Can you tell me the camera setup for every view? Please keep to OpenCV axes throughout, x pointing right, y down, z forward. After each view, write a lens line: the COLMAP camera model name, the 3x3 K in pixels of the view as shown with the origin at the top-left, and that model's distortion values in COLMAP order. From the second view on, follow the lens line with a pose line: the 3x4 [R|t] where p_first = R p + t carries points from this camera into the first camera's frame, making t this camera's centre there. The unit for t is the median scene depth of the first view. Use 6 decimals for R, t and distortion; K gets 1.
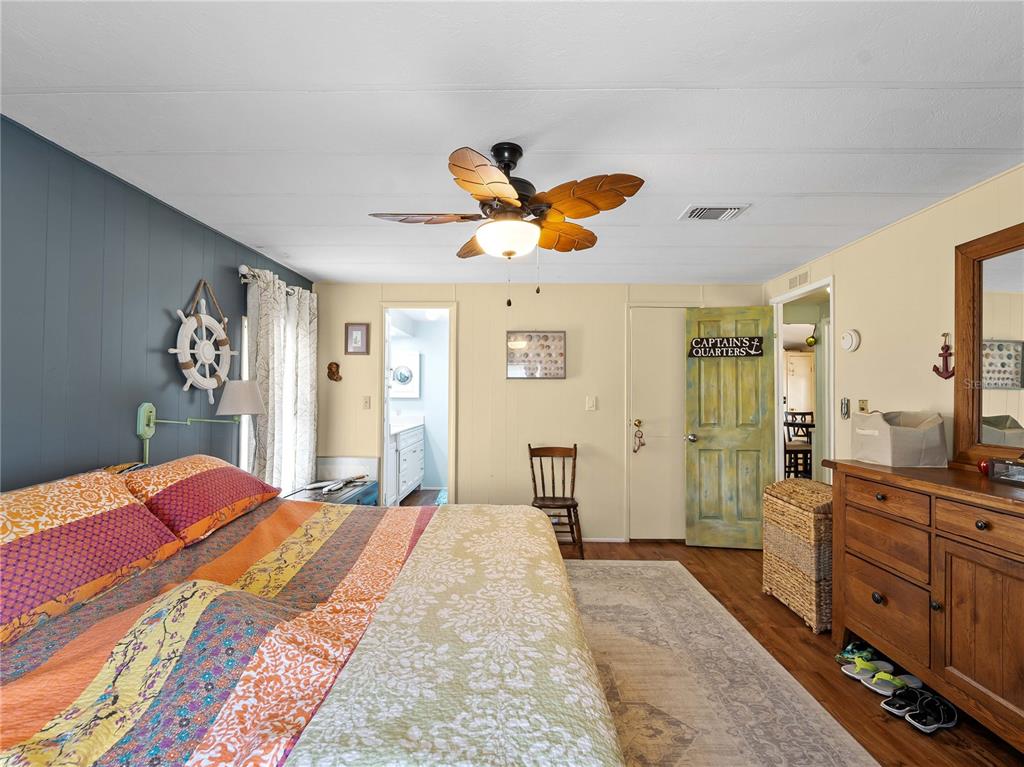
lens RADIAL K [[464.4, 0, 514.1], [0, 464.4, 391.5], [0, 0, 1]] dist [-0.002707, -0.000444]
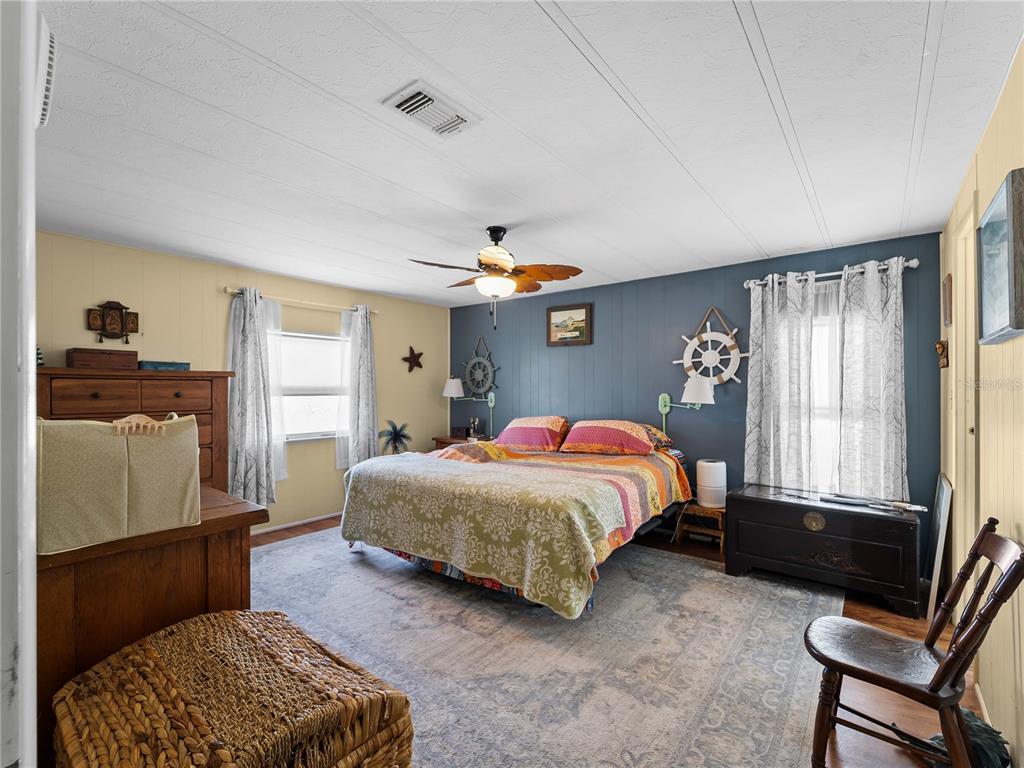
lens RADIAL K [[464.4, 0, 514.1], [0, 464.4, 392.0], [0, 0, 1]] dist [-0.002707, -0.000444]
pose [[-0.606758, -0.003435, -0.794879, 0.885055], [0.002659, 0.999976, -0.006351, 0.025696], [0.794882, -0.005967, -0.606734, 1.488850]]
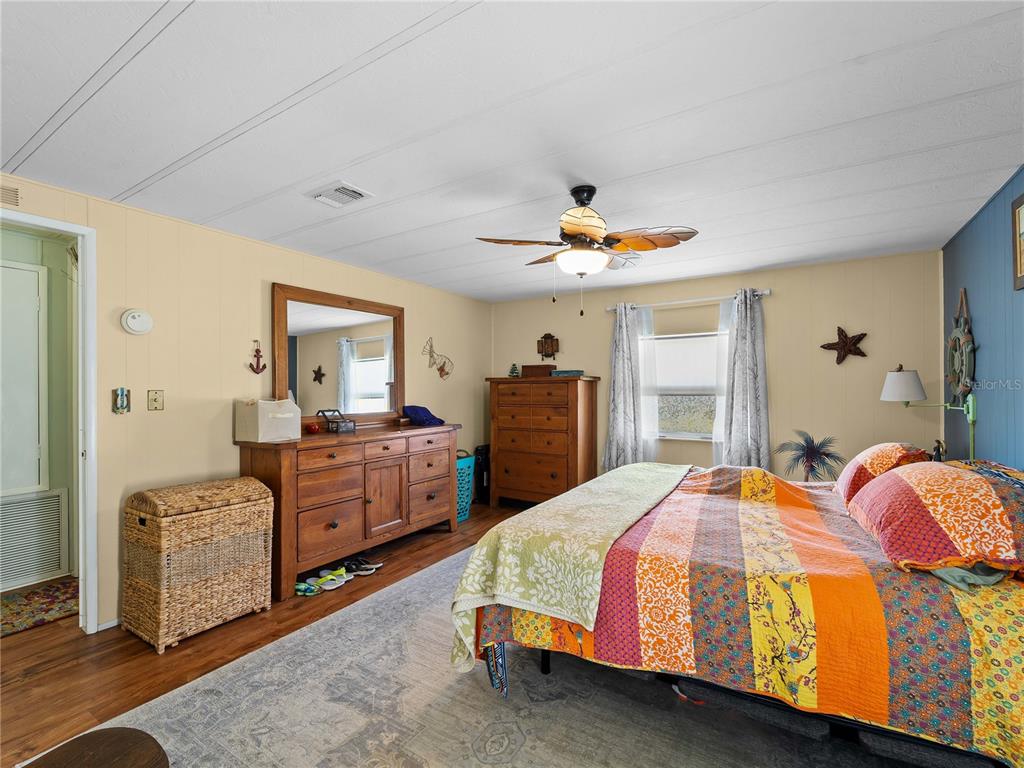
lens RADIAL K [[464.4, 0, 514.1], [0, 464.4, 392.0], [0, 0, 1]] dist [-0.002707, -0.000444]
pose [[-0.853413, -0.007564, 0.521180, -0.382513], [-0.008708, 0.999962, 0.000252, 0.017259], [-0.521162, -0.004323, -0.853447, 1.616538]]
